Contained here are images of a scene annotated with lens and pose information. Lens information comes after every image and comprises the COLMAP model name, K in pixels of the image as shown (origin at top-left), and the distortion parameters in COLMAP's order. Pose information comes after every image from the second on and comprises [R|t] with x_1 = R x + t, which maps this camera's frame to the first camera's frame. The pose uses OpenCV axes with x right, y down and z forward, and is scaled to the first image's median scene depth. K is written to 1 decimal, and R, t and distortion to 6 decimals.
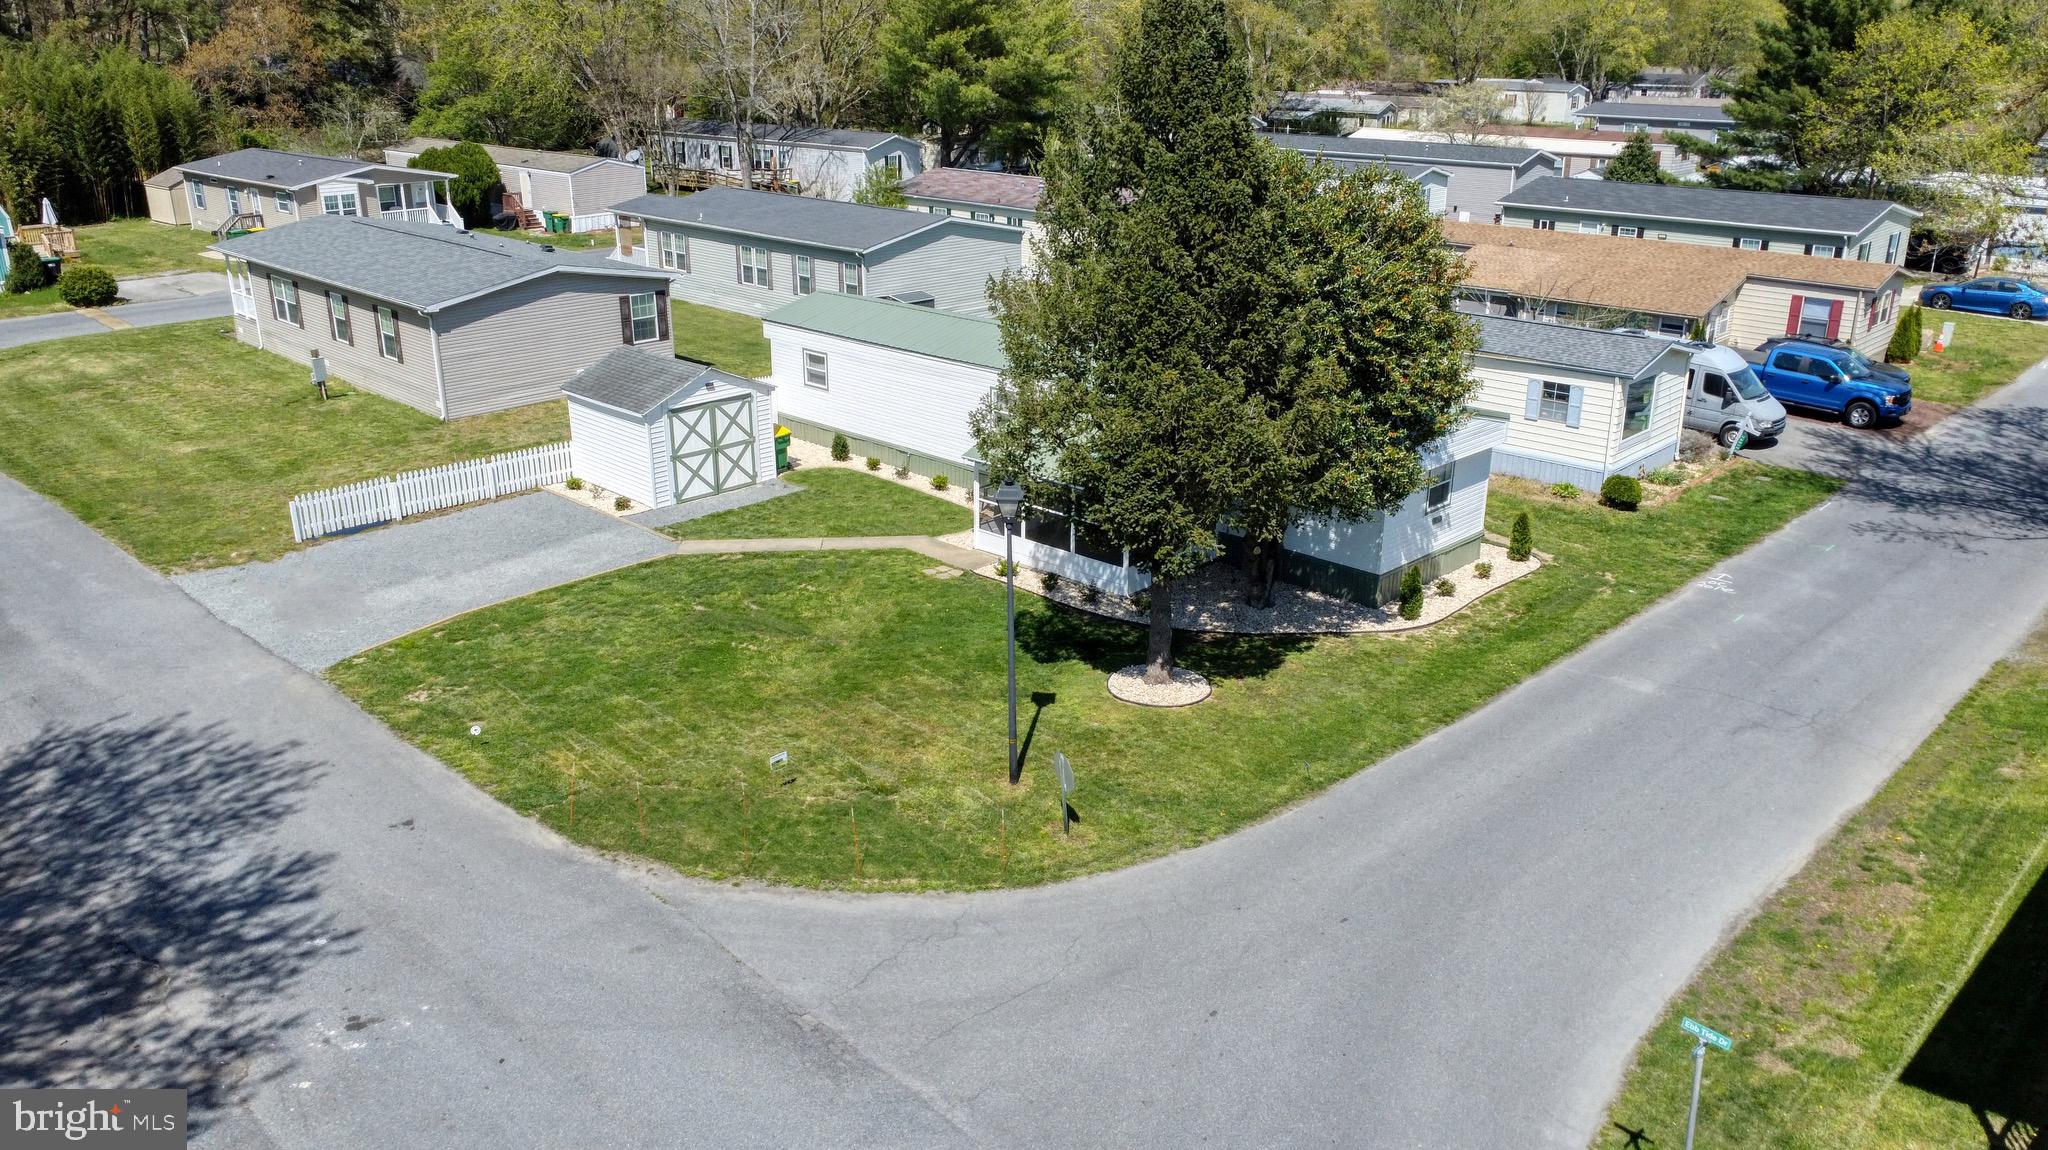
lens RADIAL K [[1541.3, 0, 1024.0], [0, 1541.3, 575.0], [0, 0, 1]] dist [-0.000703, 0.005618]
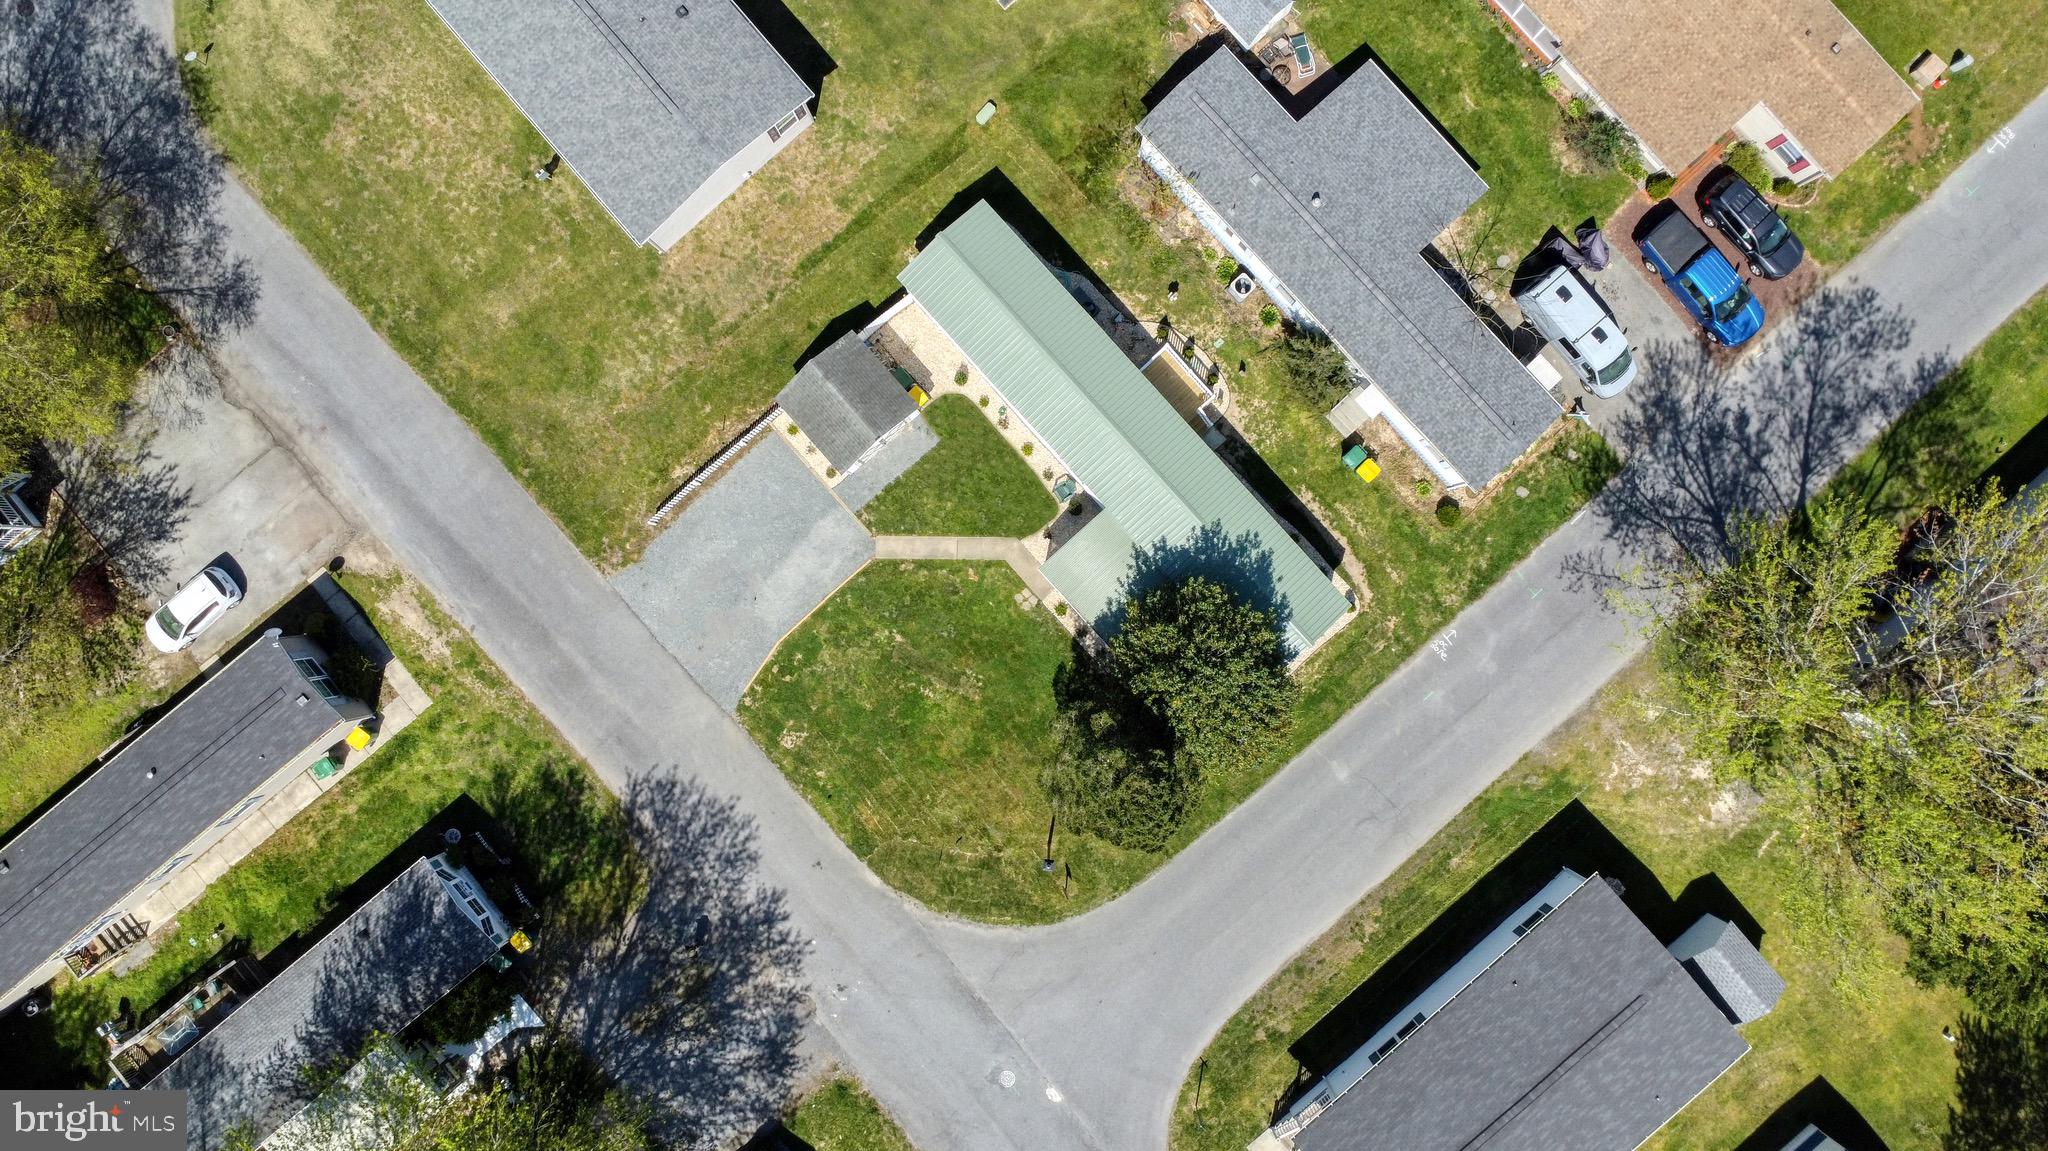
lens RADIAL K [[1541.3, 0, 1024.0], [0, 1541.3, 575.5], [0, 0, 1]] dist [-0.000703, 0.005618]
pose [[0.997416, 0.071685, -0.004713, -0.052420], [-0.020074, 0.341095, 0.939815, -1.838586], [0.068978, -0.937292, 0.341652, 0.430803]]
